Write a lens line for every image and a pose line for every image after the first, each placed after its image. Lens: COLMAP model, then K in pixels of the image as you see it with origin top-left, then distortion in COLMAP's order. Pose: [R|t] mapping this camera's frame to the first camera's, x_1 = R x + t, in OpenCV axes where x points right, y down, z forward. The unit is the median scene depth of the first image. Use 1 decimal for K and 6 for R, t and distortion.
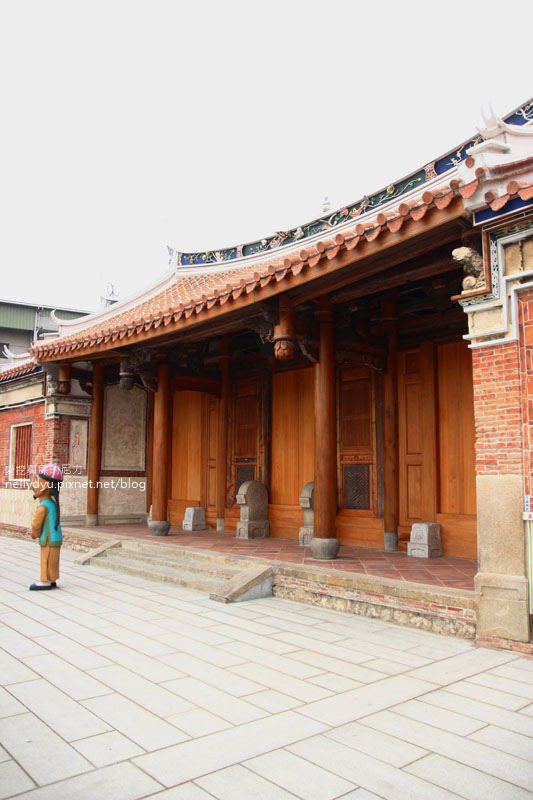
lens RADIAL K [[633.3, 0, 259.0], [0, 633.3, 400.8], [0, 0, 1]] dist [-0.119193, 0.102019]
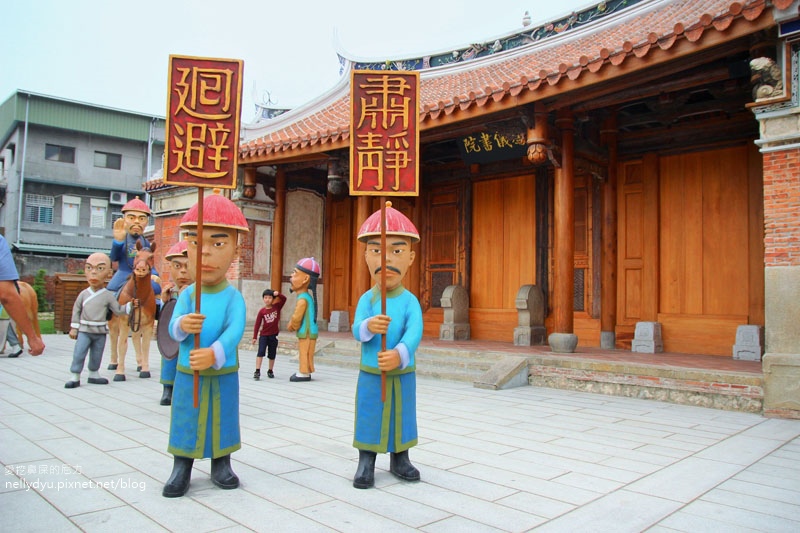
lens RADIAL K [[633.3, 0, 385.9], [0, 633.3, 268.8], [0, 0, 1]] dist [-0.119193, 0.102019]
pose [[0.996335, 0.020675, 0.083006, -0.259625], [-0.026188, 0.997483, 0.065886, 0.042882], [-0.081435, -0.067818, 0.994369, -0.020340]]
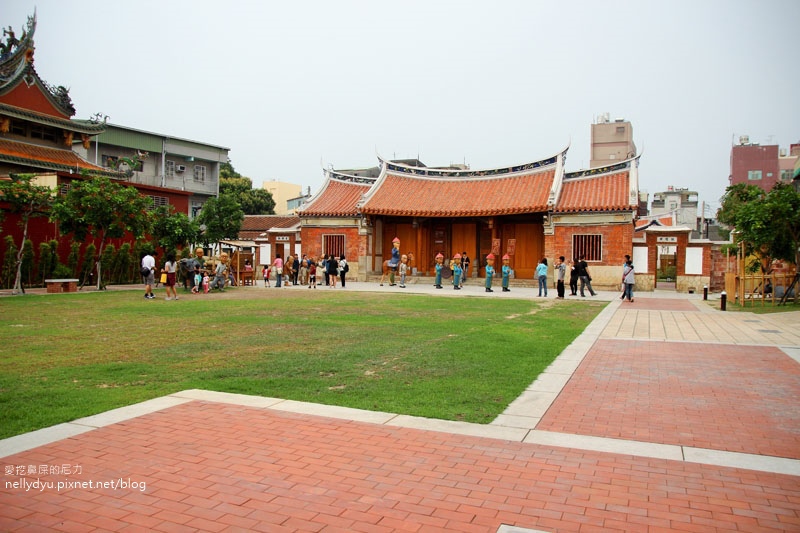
lens RADIAL K [[633.3, 0, 396.5], [0, 633.3, 269.4], [0, 0, 1]] dist [-0.119193, 0.102019]
pose [[0.884510, -0.003560, 0.466508, -2.107495], [-0.064042, 0.989578, 0.128975, -0.258494], [-0.462105, -0.143956, 0.875063, -2.026172]]
